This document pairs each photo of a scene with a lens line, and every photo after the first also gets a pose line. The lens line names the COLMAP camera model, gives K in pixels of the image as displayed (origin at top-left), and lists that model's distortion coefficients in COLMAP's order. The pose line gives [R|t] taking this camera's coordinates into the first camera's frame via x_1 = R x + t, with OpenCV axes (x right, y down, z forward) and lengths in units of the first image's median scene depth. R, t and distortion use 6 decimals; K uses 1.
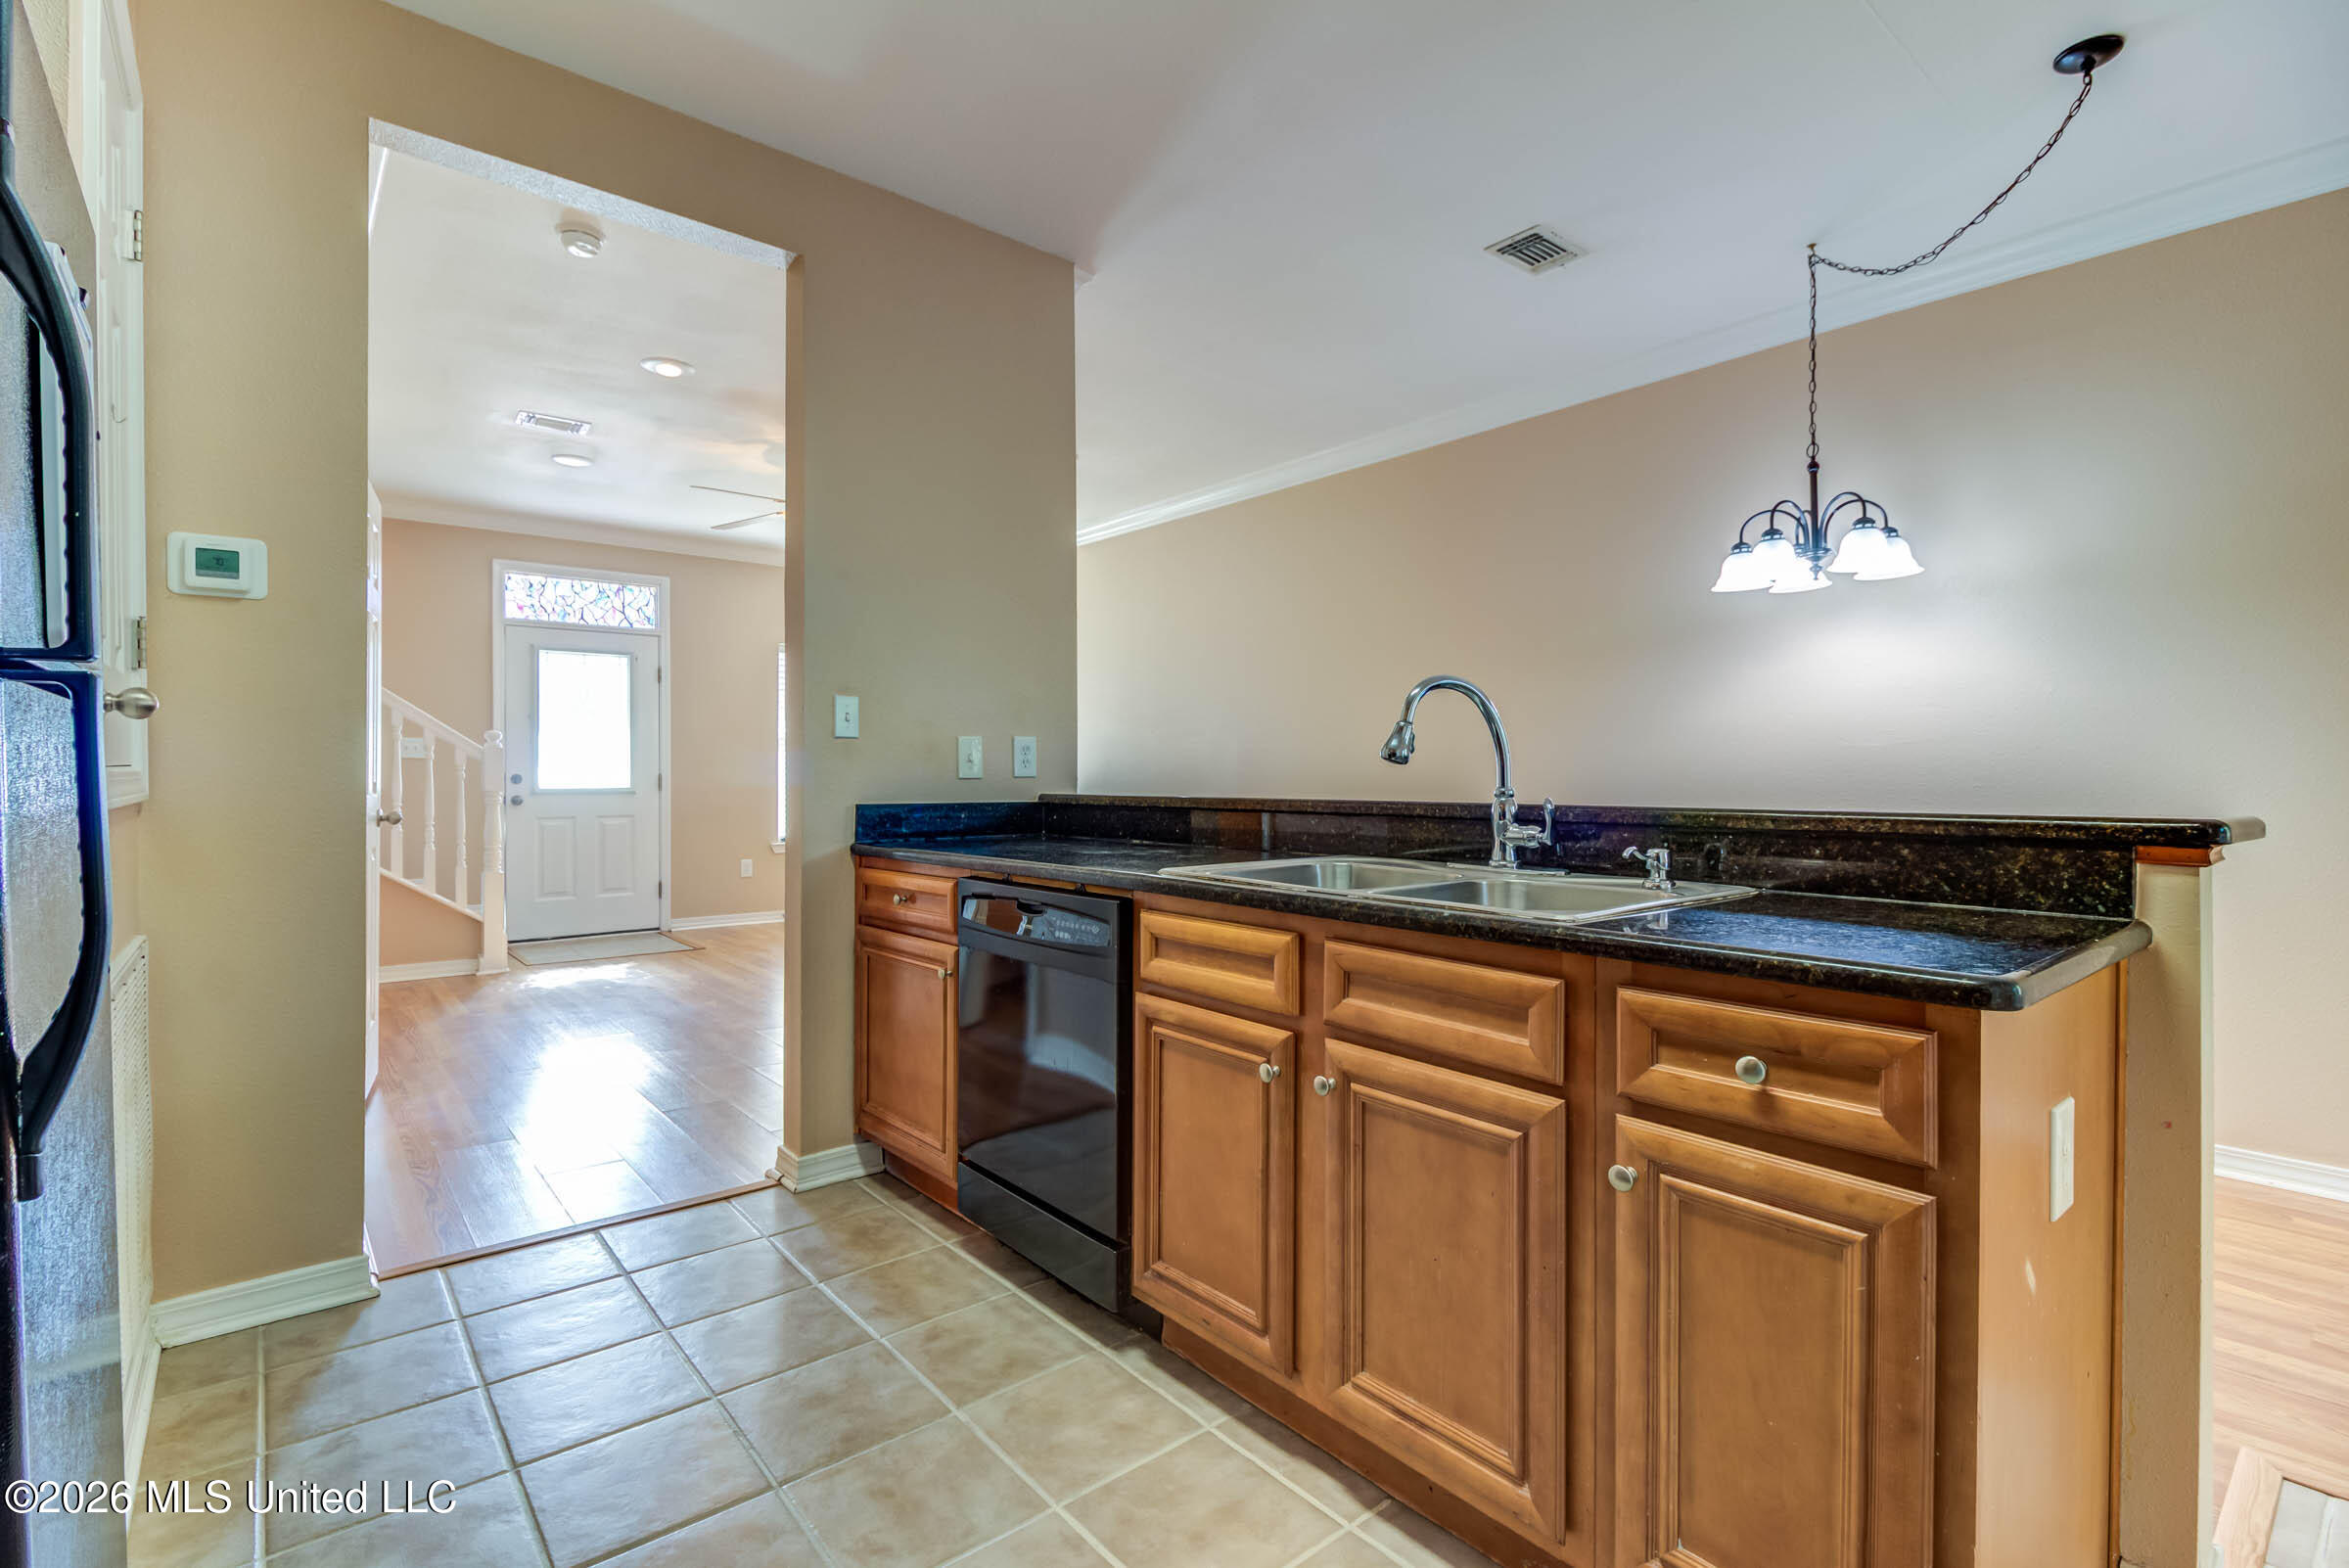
lens RADIAL K [[1085.0, 0, 1173.6], [0, 1085.0, 770.2], [0, 0, 1]] dist [0.014610, -0.010652]
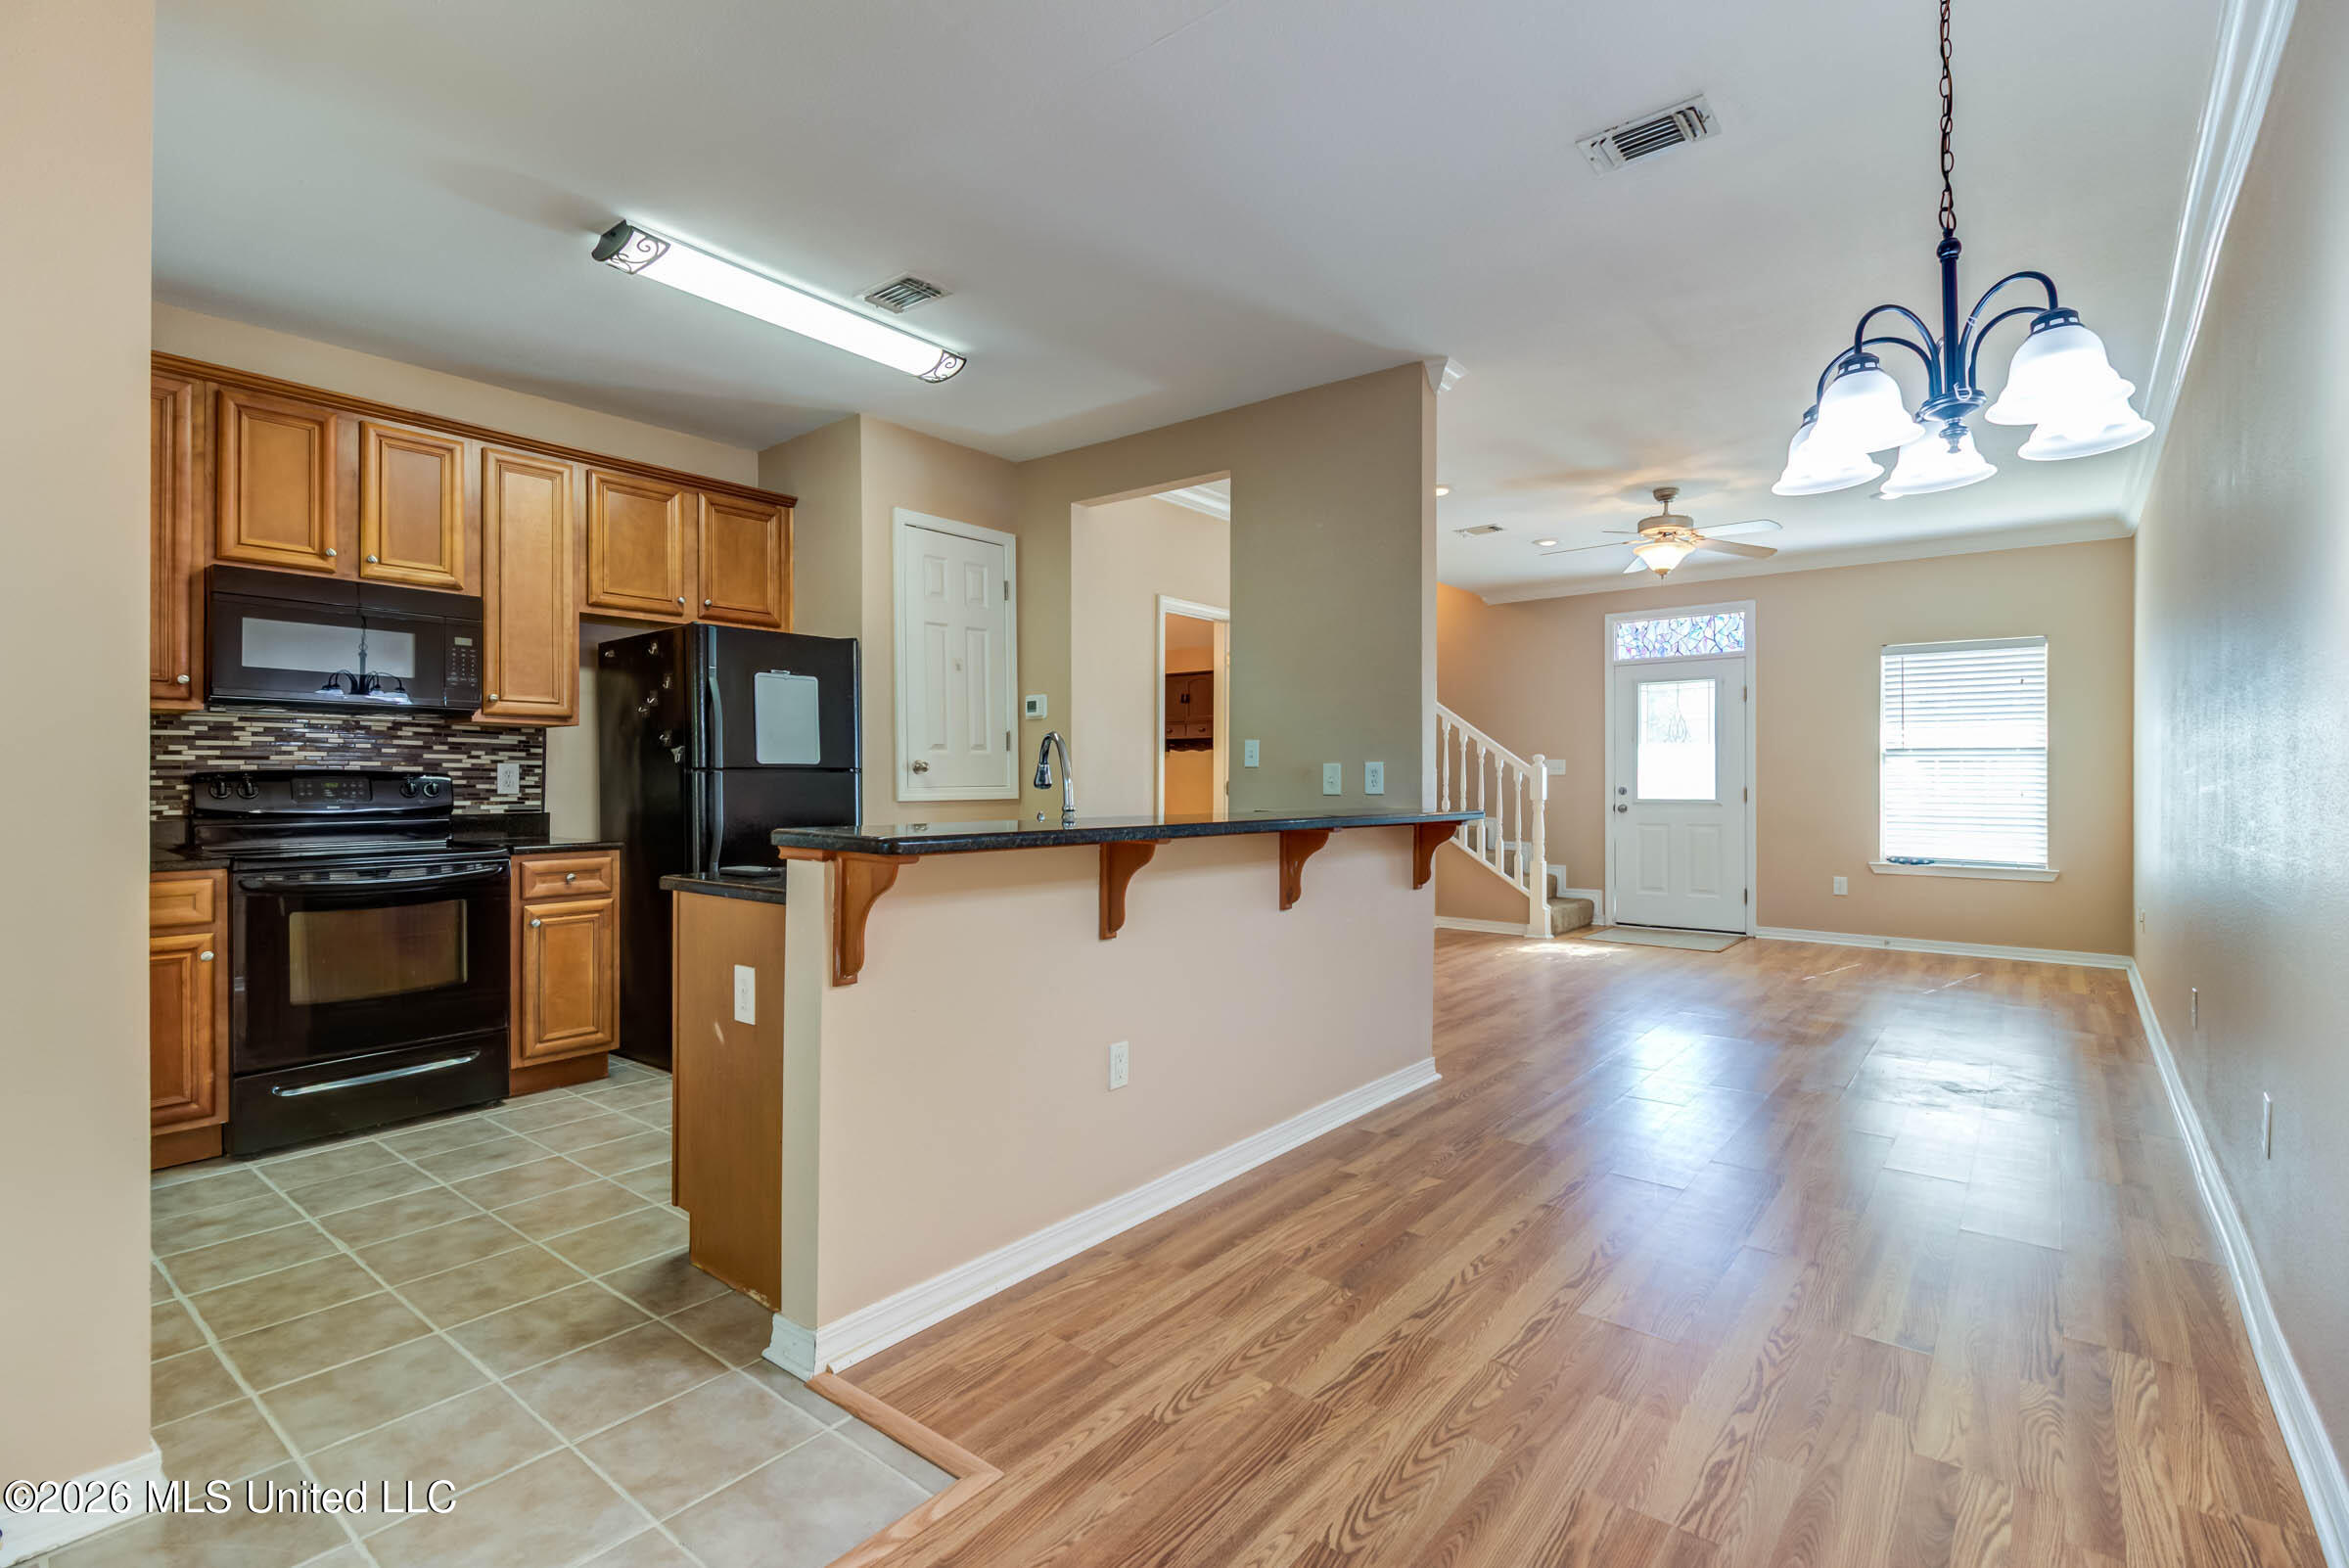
lens RADIAL K [[1085.0, 0, 1128.5], [0, 1085.0, 773.8], [0, 0, 1]] dist [0.014610, -0.010652]
pose [[0.173157, -0.006863, -0.984870, 0.508163], [0.003475, 0.999974, -0.006357, -0.005198], [0.984888, -0.002322, 0.173176, 0.237485]]
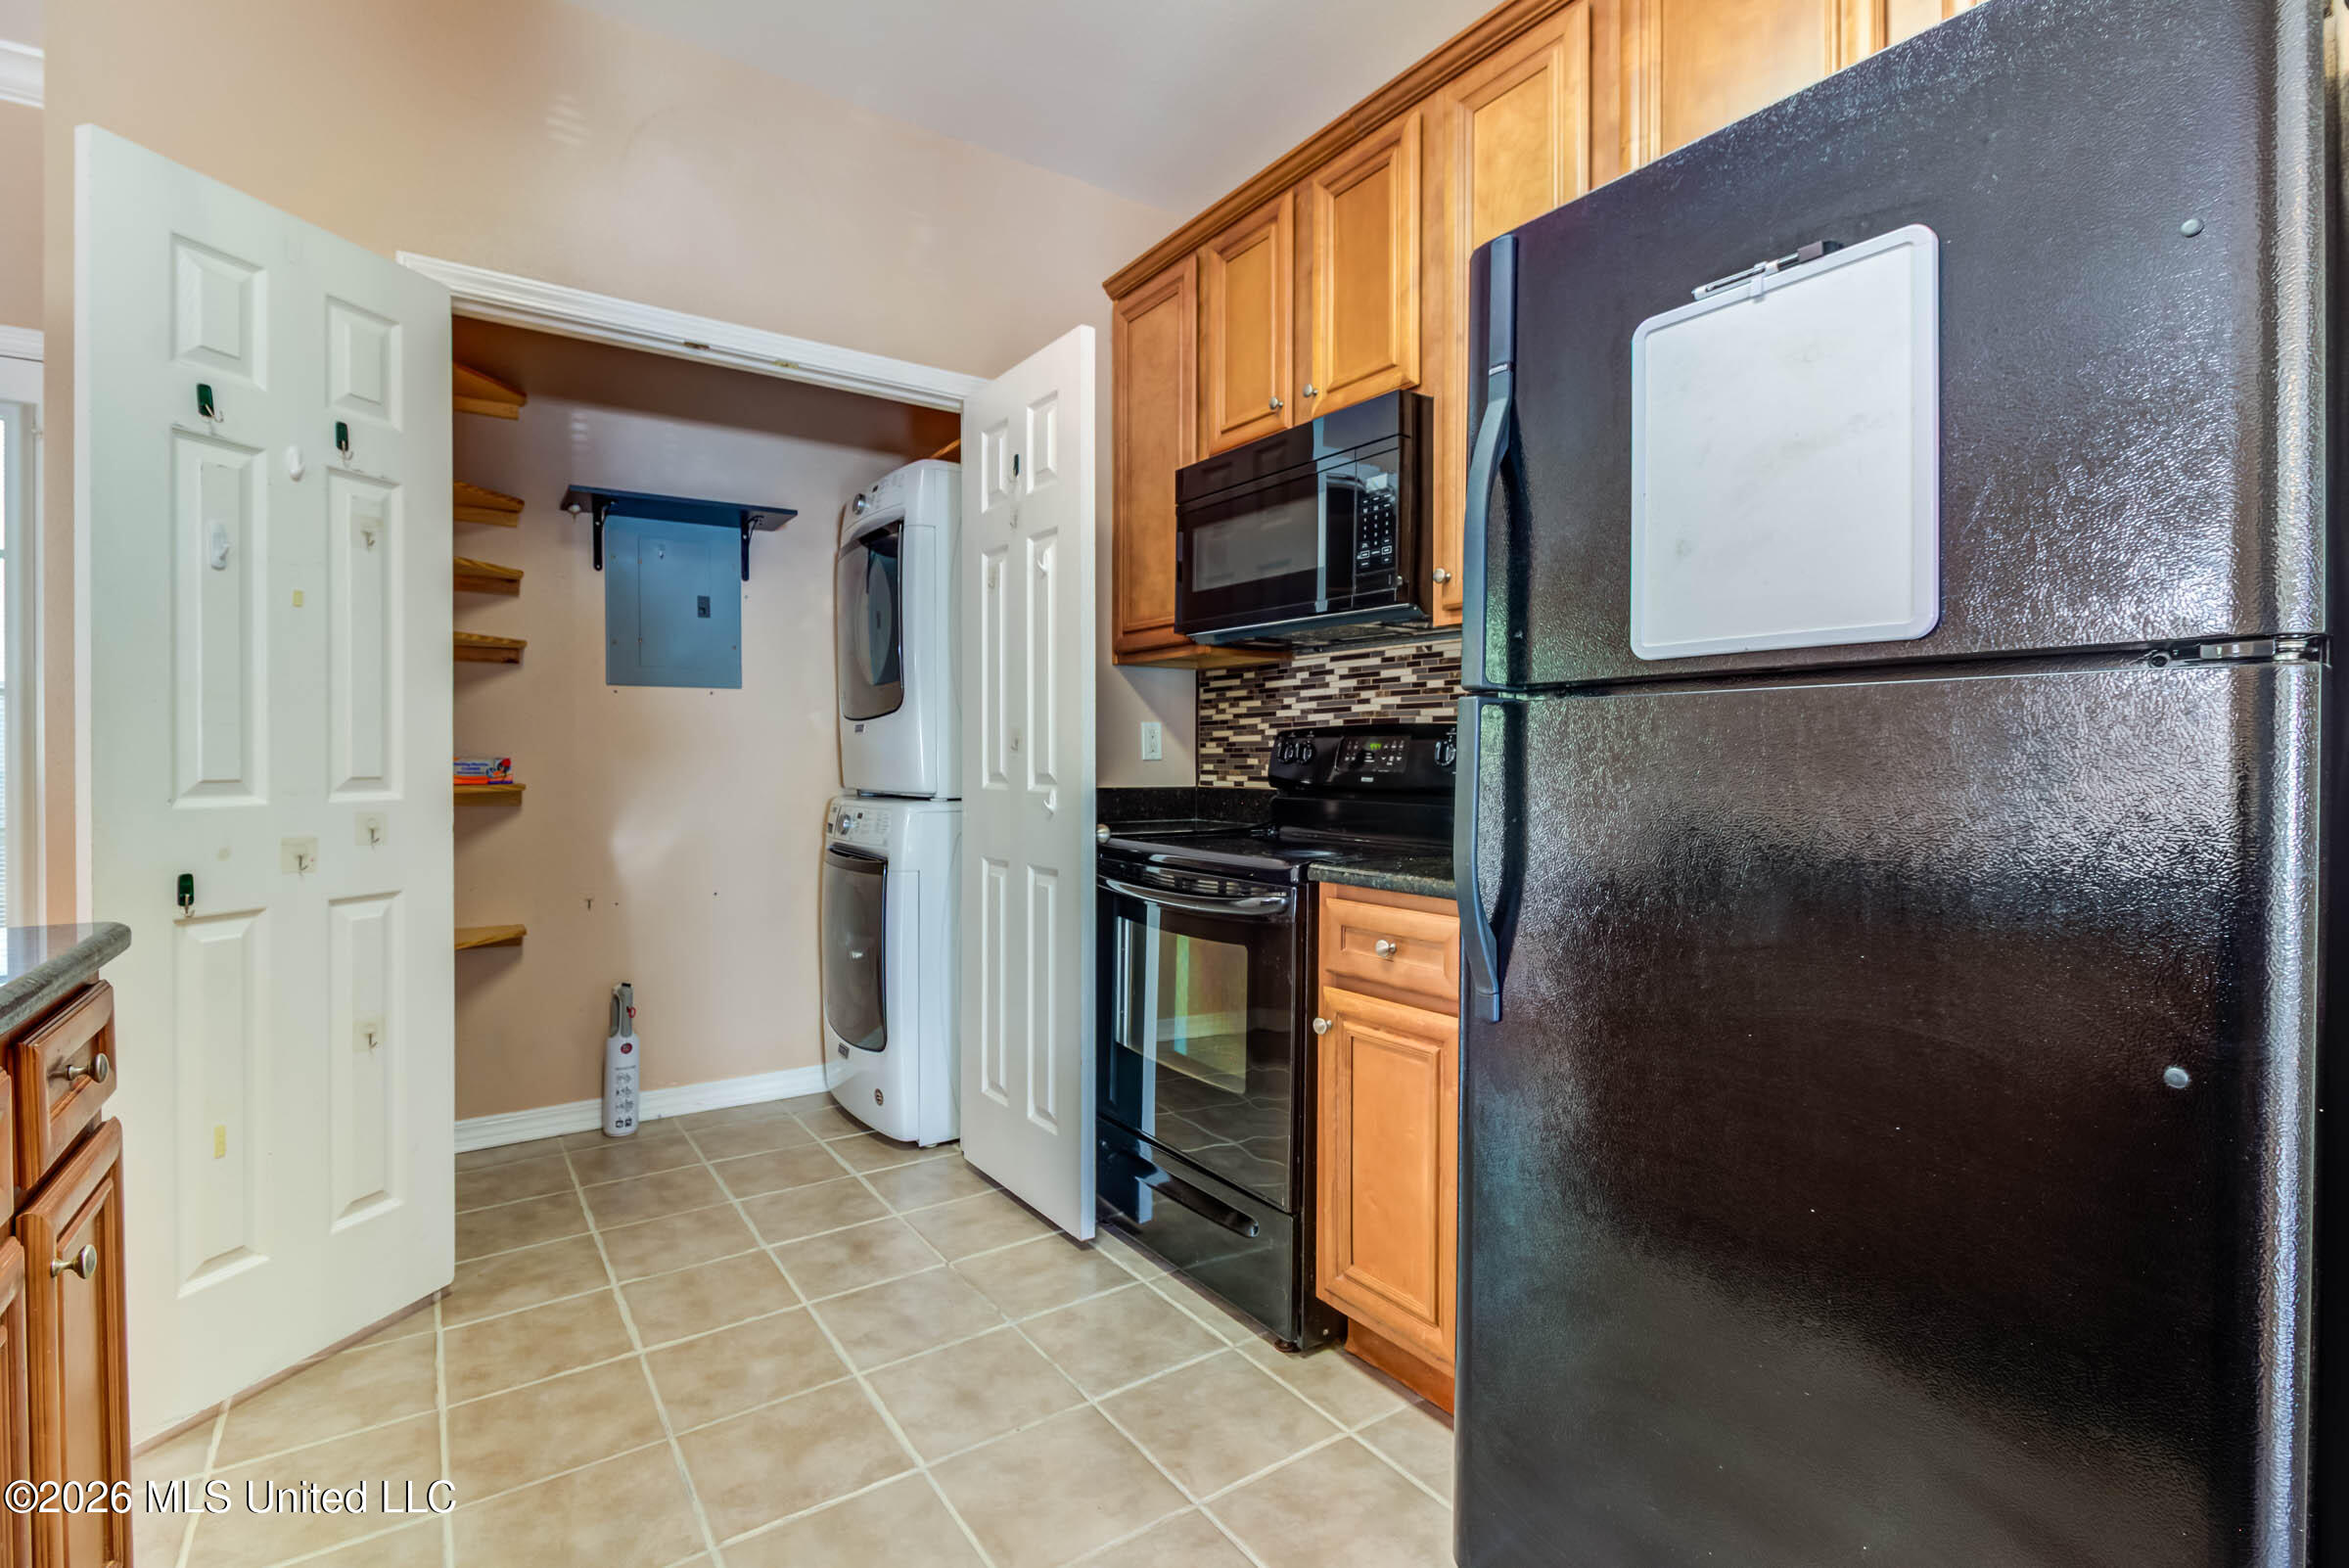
lens RADIAL K [[1085.0, 0, 1176.9], [0, 1085.0, 771.2], [0, 0, 1]] dist [0.014610, -0.010652]
pose [[-0.995888, -0.000893, 0.090583, -0.086160], [0.000299, 0.999914, 0.013140, -0.000663], [-0.090587, 0.013113, -0.995802, 0.309166]]
